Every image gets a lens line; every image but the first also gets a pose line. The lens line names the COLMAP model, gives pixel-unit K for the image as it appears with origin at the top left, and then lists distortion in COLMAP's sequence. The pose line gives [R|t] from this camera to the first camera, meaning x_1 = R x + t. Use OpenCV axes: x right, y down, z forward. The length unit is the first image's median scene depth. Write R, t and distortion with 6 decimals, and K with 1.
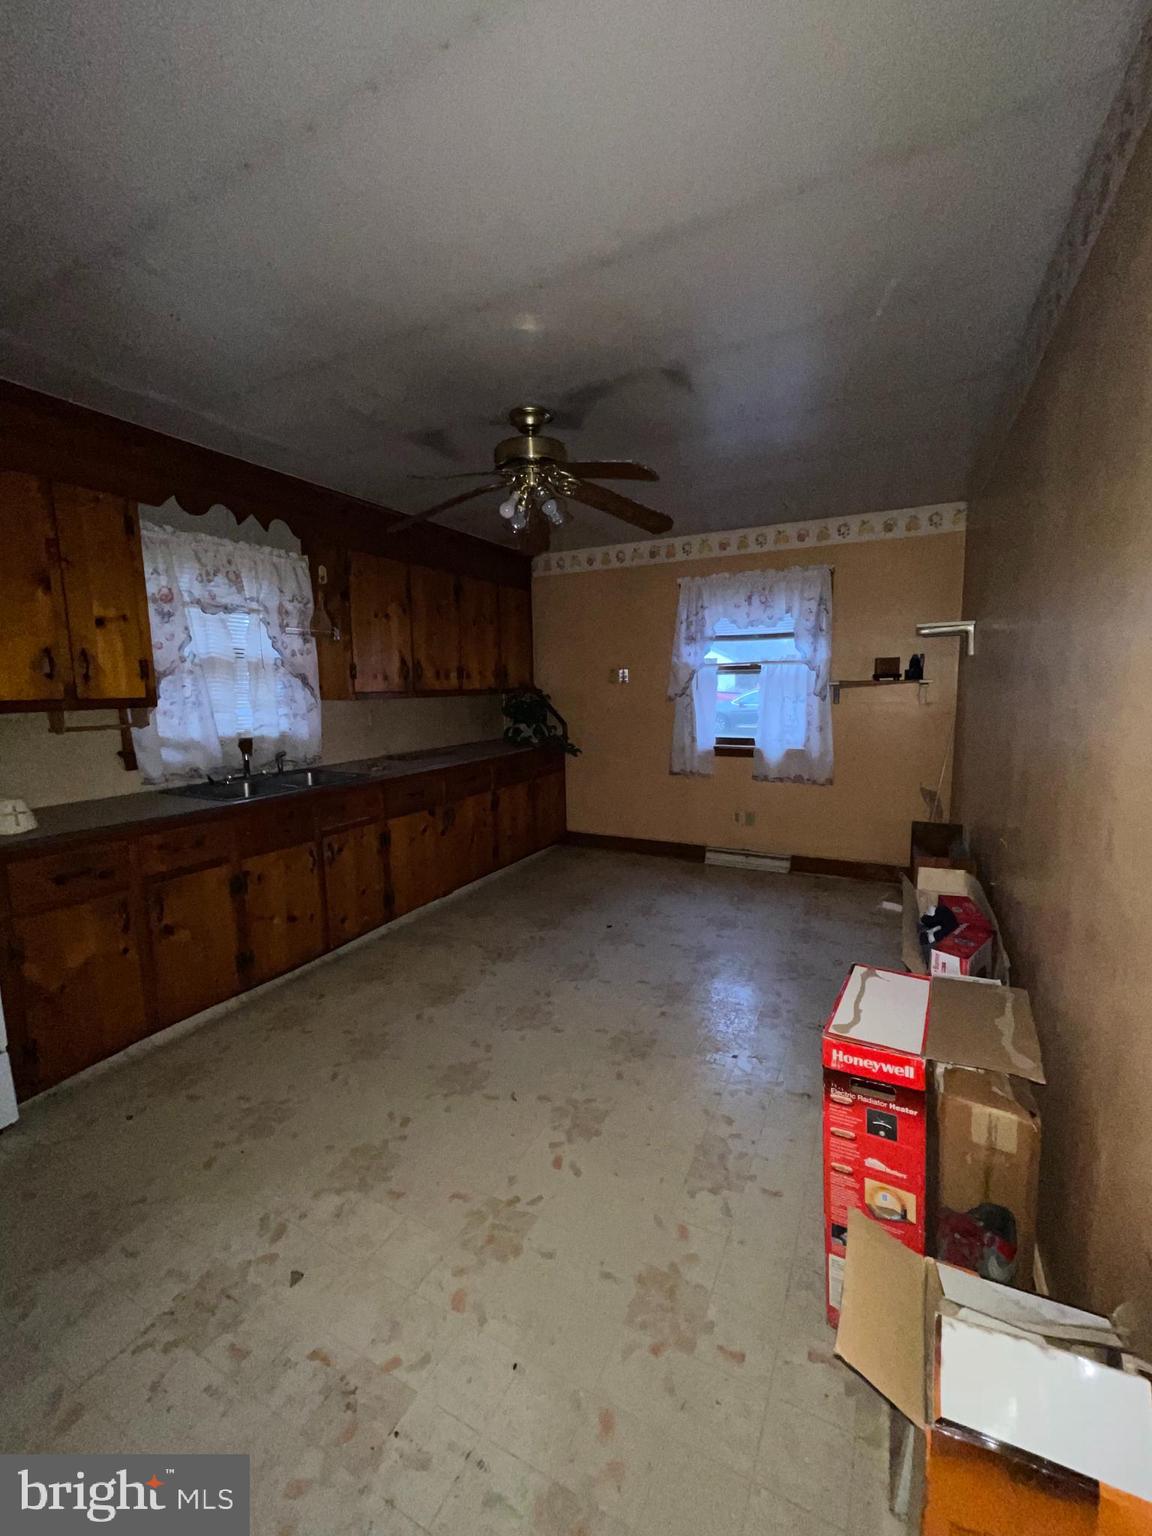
lens RADIAL K [[617.5, 0, 575.7], [0, 617.5, 757.6], [0, 0, 1]] dist [-0.005827, -0.000073]
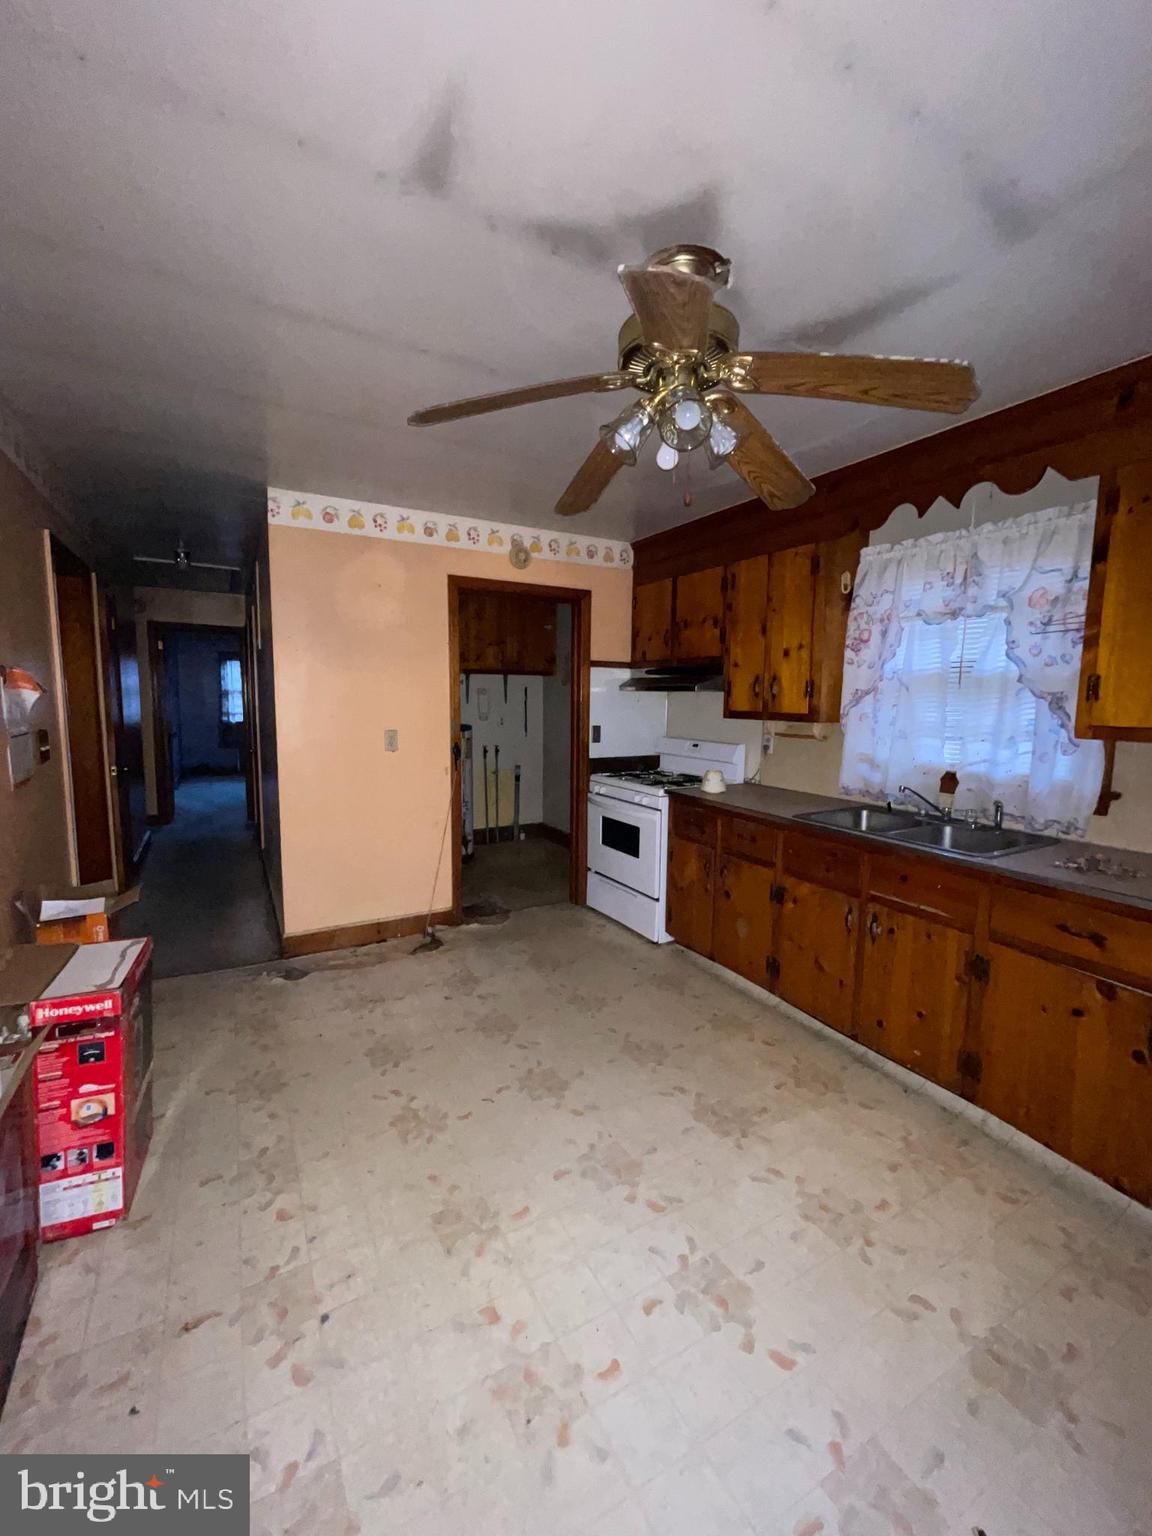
lens RADIAL K [[617.5, 0, 575.7], [0, 617.5, 757.6], [0, 0, 1]] dist [-0.005827, -0.000073]
pose [[-0.544952, 0.096941, -0.832844, 0.501092], [-0.099341, 0.978833, 0.178936, -0.178106], [0.832562, 0.180247, -0.523786, 1.233969]]
